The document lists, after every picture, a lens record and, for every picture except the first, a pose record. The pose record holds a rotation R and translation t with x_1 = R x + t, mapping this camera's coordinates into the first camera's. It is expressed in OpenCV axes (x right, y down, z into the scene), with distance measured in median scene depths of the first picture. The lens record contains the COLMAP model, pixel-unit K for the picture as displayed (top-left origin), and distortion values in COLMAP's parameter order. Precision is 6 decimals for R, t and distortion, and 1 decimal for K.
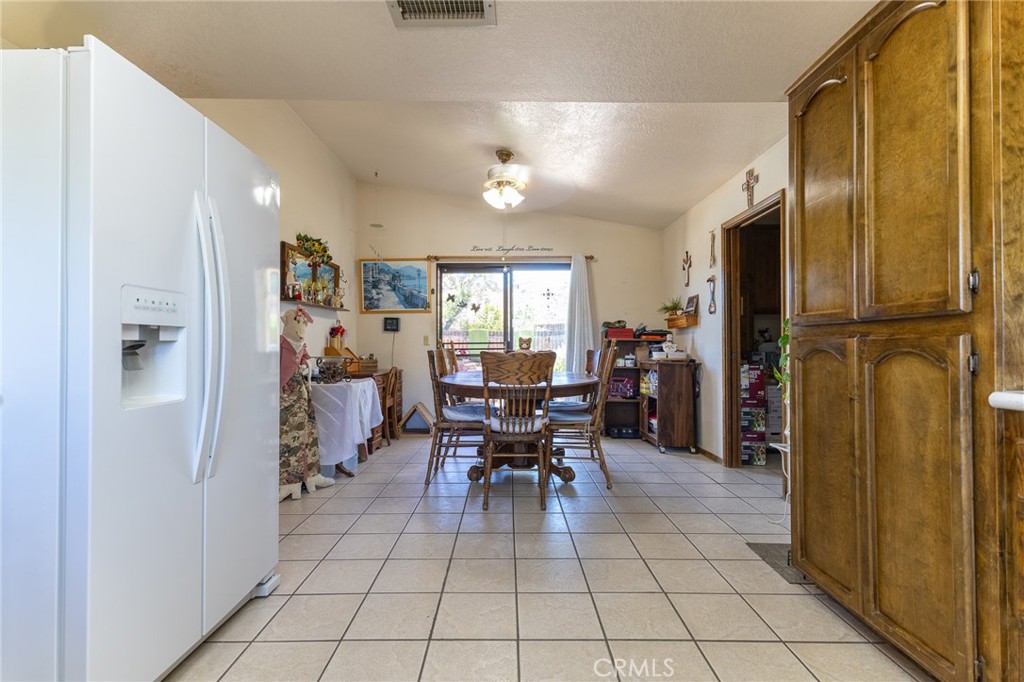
lens RADIAL K [[467.2, 0, 509.2], [0, 467.2, 341.9], [0, 0, 1]] dist [0.009789, -0.001782]
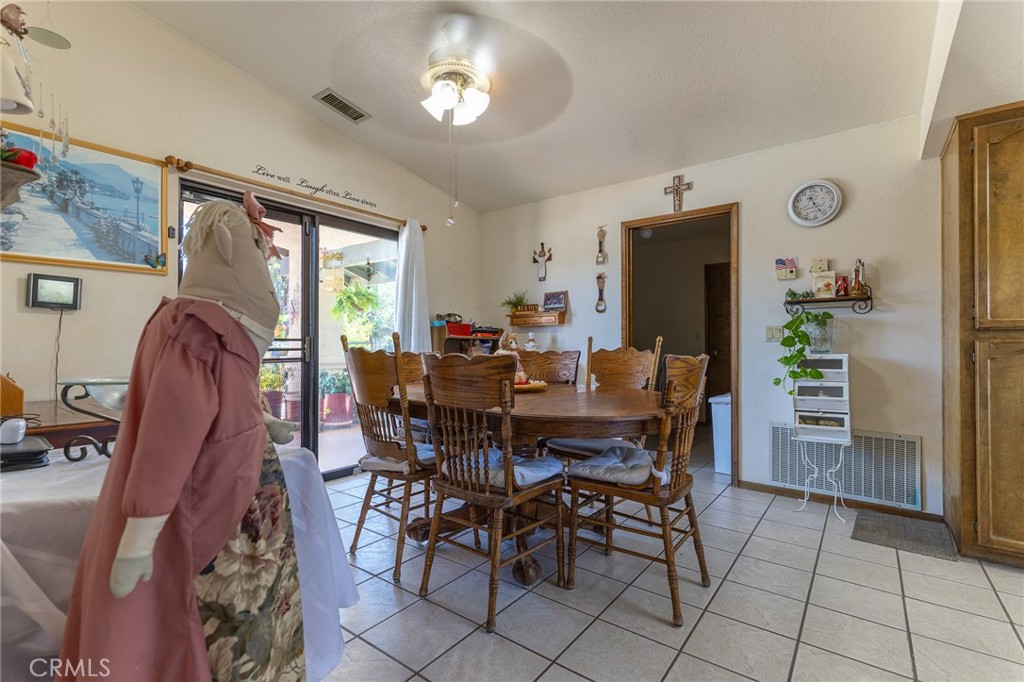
lens RADIAL K [[467.2, 0, 511.1], [0, 467.2, 338.7], [0, 0, 1]] dist [0.009789, -0.001782]
pose [[0.608521, 0.012204, 0.793444, -0.338043], [-0.009399, 0.999922, -0.008171, 0.003215], [-0.793482, -0.002485, 0.608588, 0.425949]]
